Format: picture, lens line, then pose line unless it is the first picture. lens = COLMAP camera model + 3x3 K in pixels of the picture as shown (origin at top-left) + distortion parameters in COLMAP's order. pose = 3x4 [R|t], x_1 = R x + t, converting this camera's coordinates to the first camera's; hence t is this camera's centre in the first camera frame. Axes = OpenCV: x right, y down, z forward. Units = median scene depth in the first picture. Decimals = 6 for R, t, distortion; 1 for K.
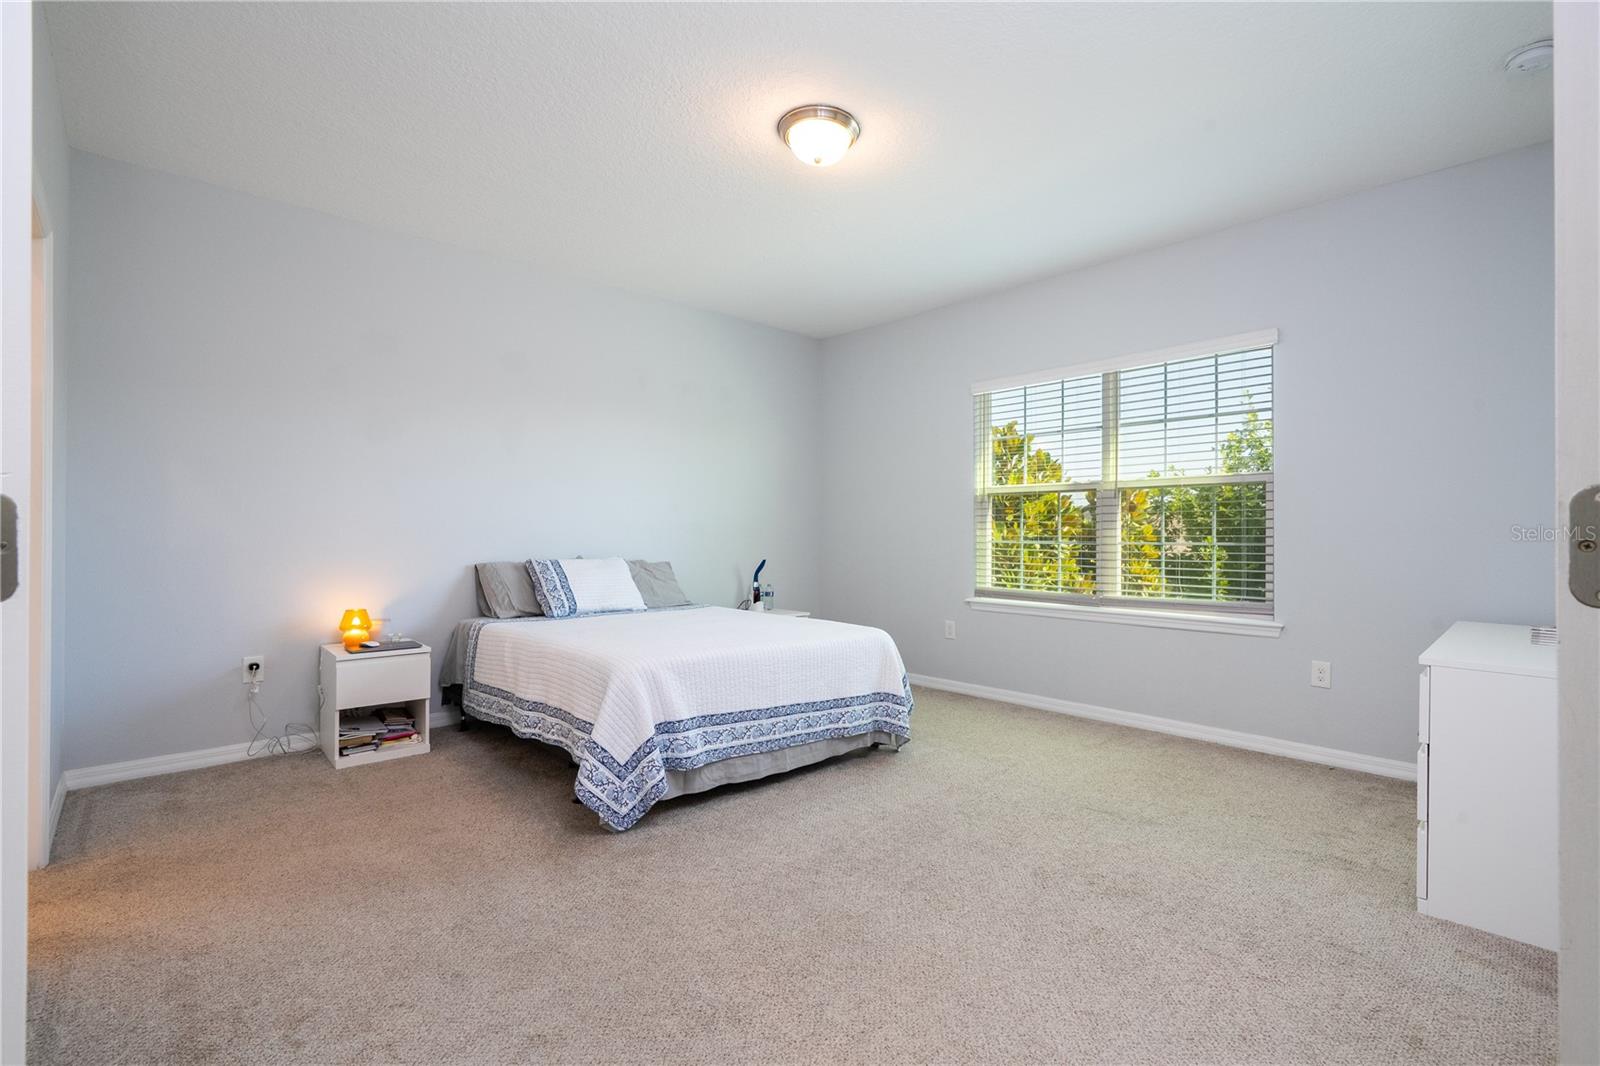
lens RADIAL K [[719.3, 0, 815.9], [0, 719.3, 531.5], [0, 0, 1]] dist [-0.001751, 0.001010]
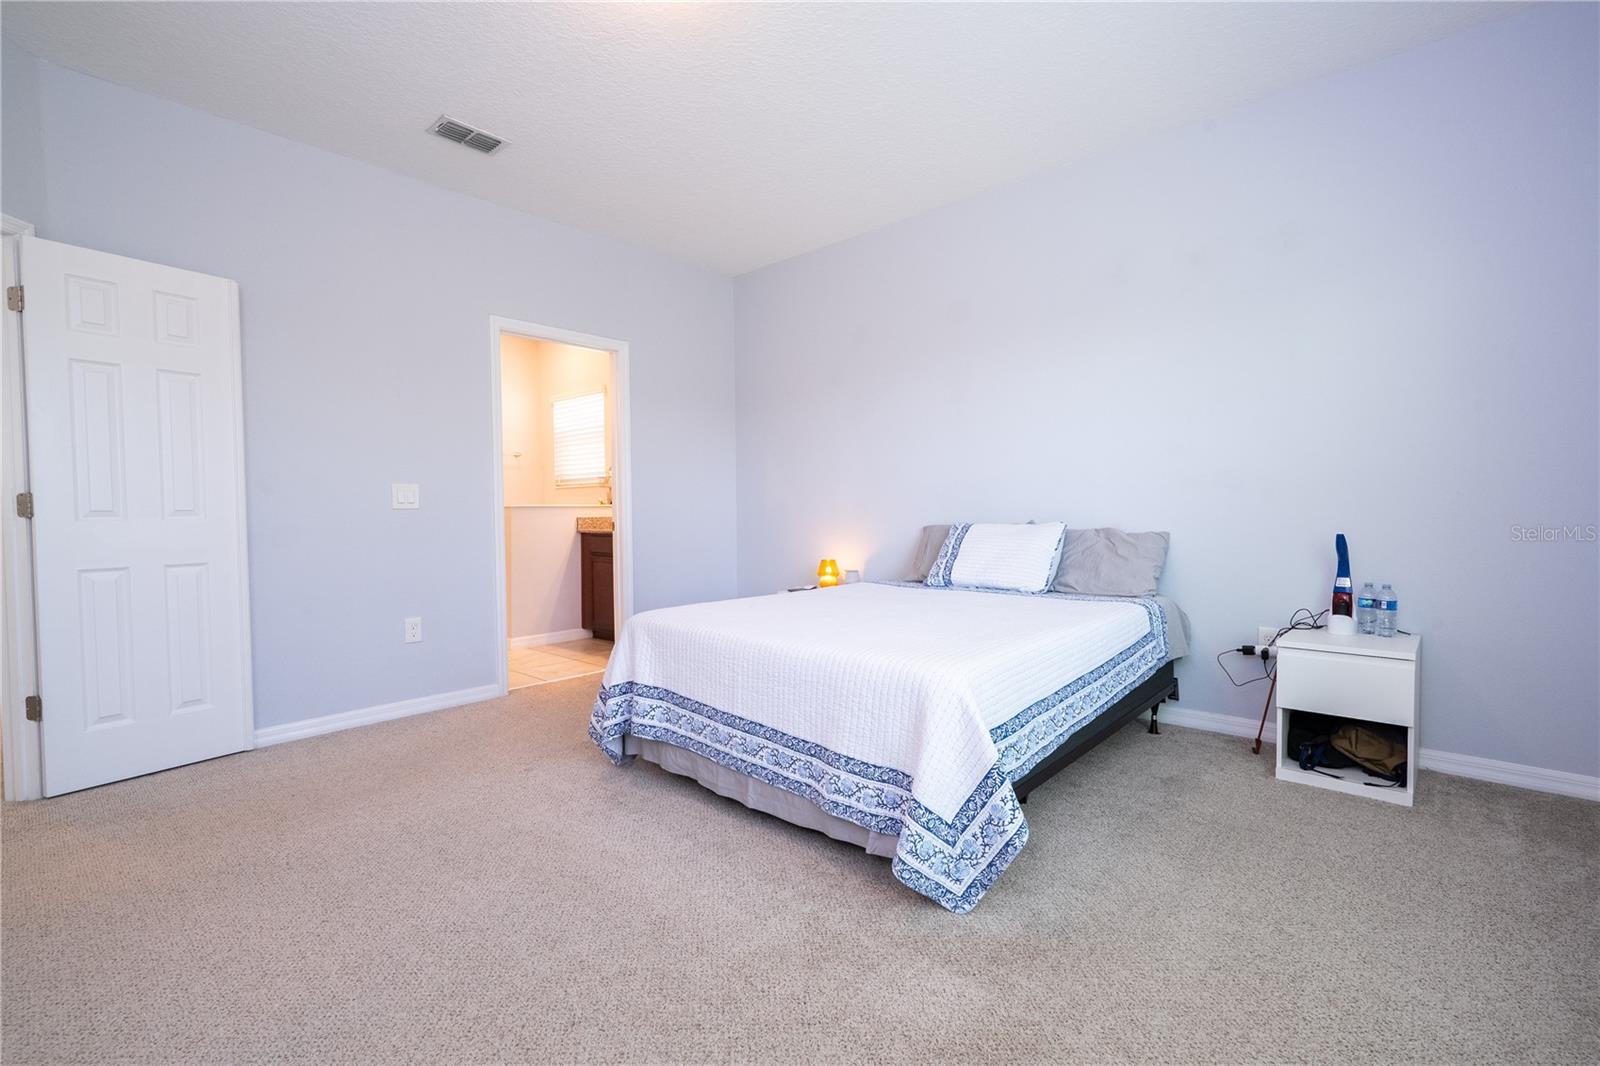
lens RADIAL K [[719.3, 0, 807.5], [0, 719.3, 524.5], [0, 0, 1]] dist [-0.001751, 0.001010]
pose [[0.085797, 0.017166, -0.996165, 0.611213], [0.018181, 0.999658, 0.018792, 0.022947], [0.996147, -0.019723, 0.085456, 0.869053]]
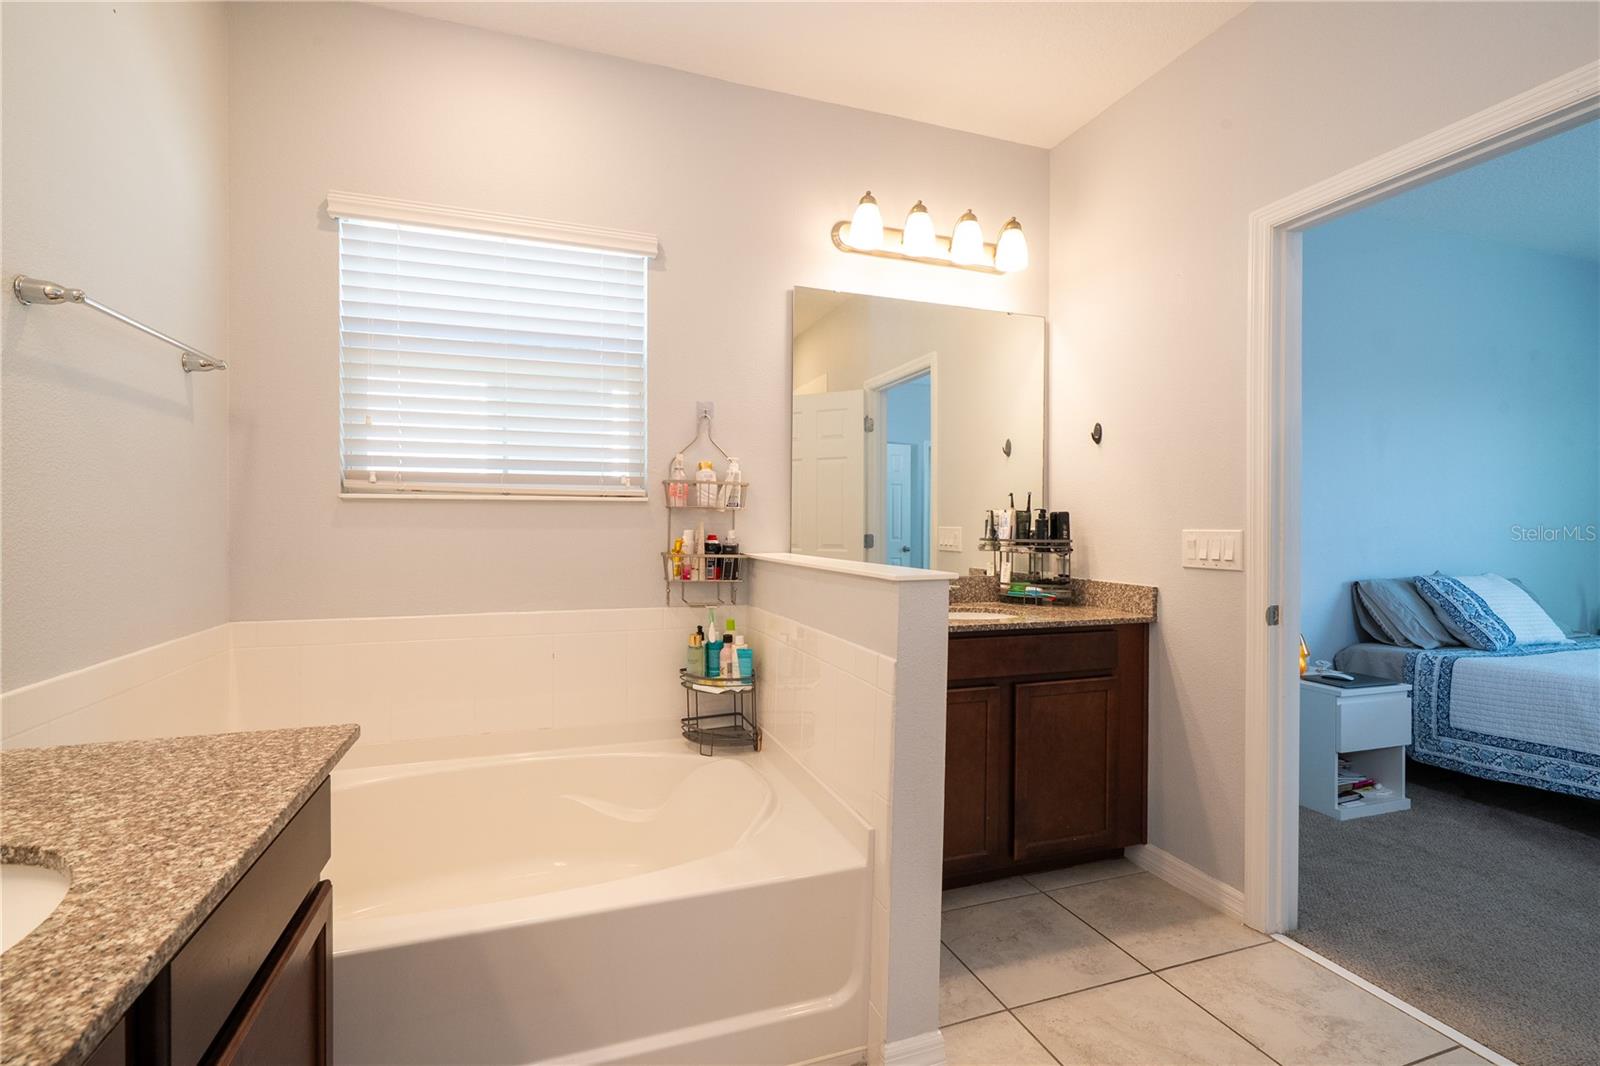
lens RADIAL K [[719.3, 0, 795.0], [0, 719.3, 529.4], [0, 0, 1]] dist [-0.001751, 0.001010]
pose [[0.905537, -0.000466, -0.424267, -0.834871], [0.006914, 0.999883, 0.013658, -0.038912], [0.424211, -0.015301, 0.905434, -0.071793]]
